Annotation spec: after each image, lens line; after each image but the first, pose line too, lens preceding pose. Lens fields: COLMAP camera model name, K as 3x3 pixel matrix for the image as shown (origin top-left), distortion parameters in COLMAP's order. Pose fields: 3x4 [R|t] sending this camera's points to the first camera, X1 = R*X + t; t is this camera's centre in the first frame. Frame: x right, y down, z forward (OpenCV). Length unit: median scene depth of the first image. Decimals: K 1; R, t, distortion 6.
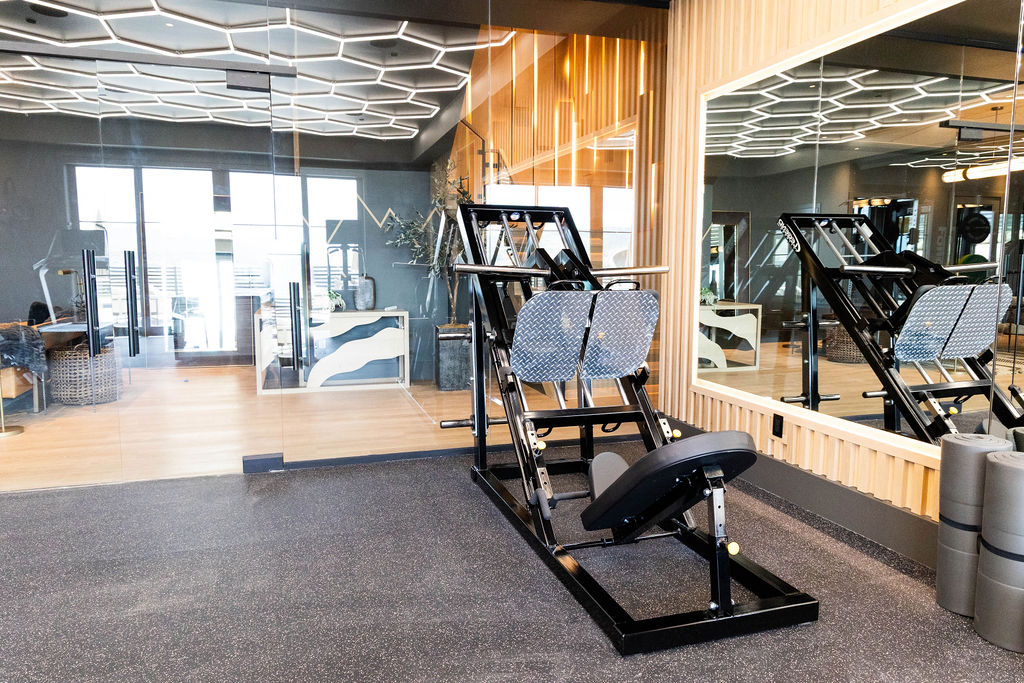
lens RADIAL K [[695.1, 0, 509.7], [0, 695.1, 341.5], [0, 0, 1]] dist [0.020545, -0.010735]
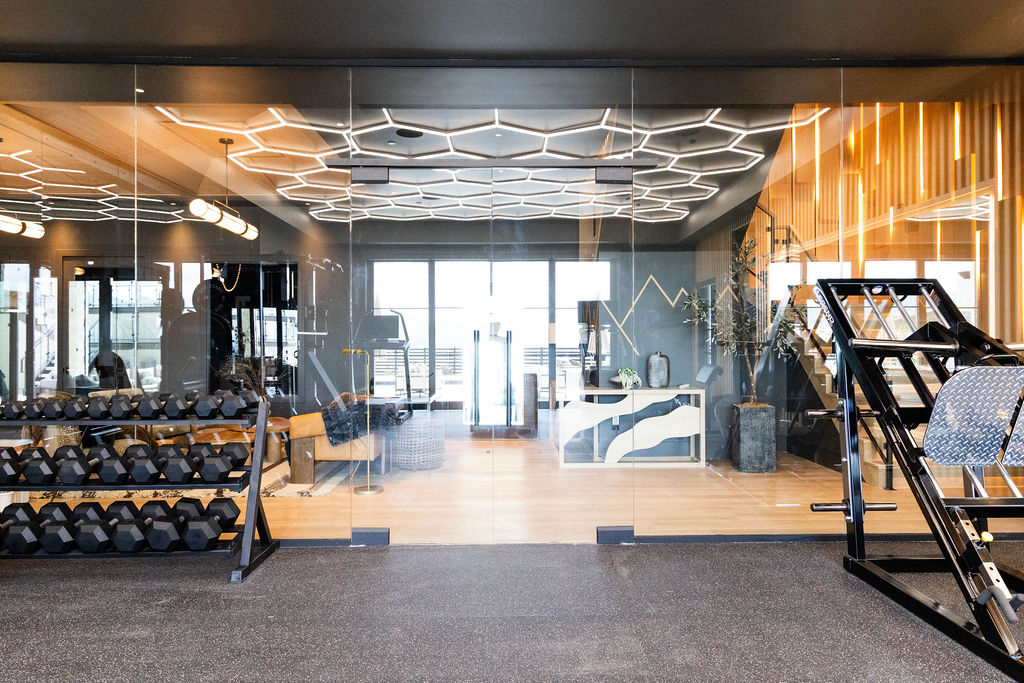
lens RADIAL K [[695.1, 0, 511.3], [0, 695.1, 341.3], [0, 0, 1]] dist [0.020545, -0.010735]
pose [[0.957998, -0.008836, -0.286638, -0.131030], [-0.024264, 0.993444, -0.111718, 0.006324], [0.285746, 0.113981, 0.951503, -0.031662]]
